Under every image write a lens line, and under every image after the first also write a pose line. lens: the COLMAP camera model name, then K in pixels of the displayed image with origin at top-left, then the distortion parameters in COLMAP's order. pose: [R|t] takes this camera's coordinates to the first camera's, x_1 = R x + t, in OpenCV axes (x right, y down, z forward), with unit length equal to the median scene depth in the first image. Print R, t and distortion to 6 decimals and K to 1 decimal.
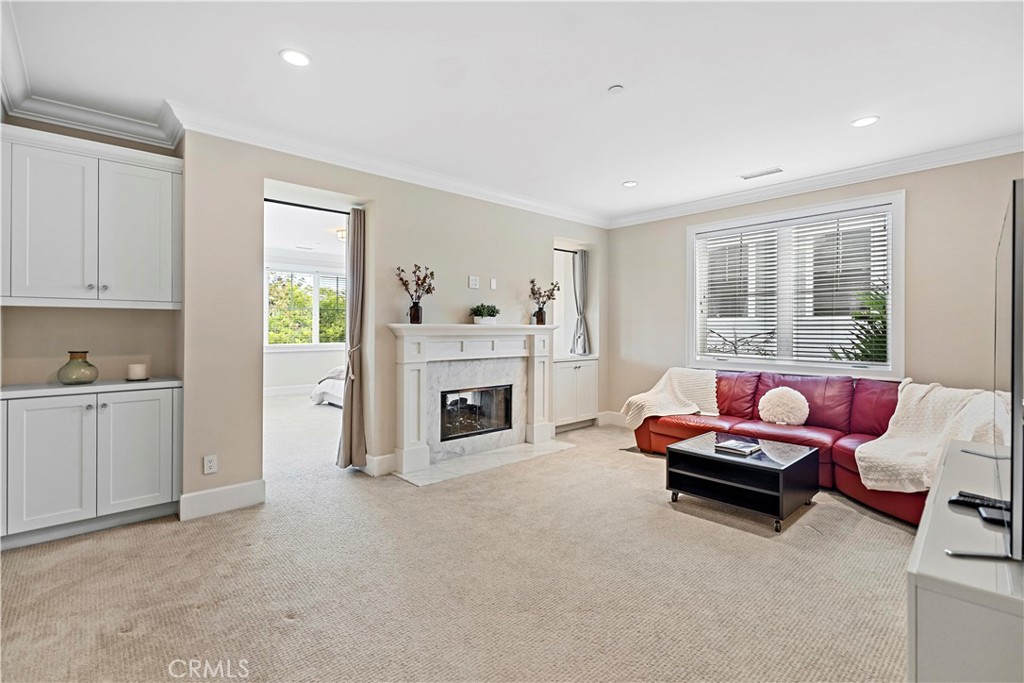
lens RADIAL K [[463.1, 0, 512.0], [0, 463.1, 341.5], [0, 0, 1]] dist [0.001074, 0.000083]
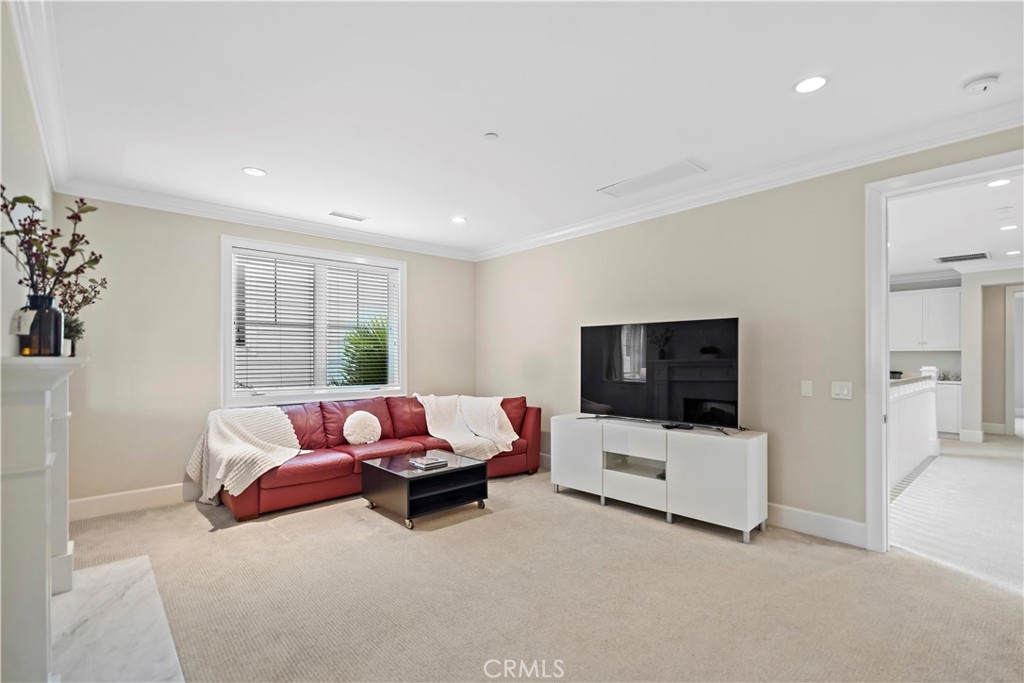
lens RADIAL K [[474.7, 0, 508.8], [0, 474.7, 360.5], [0, 0, 1]] dist [0.000118, -0.000266]
pose [[0.010349, -0.008178, 0.999913, -0.573419], [0.030530, 0.999503, 0.007859, -0.023369], [-0.999480, 0.030446, 0.010594, 0.626323]]
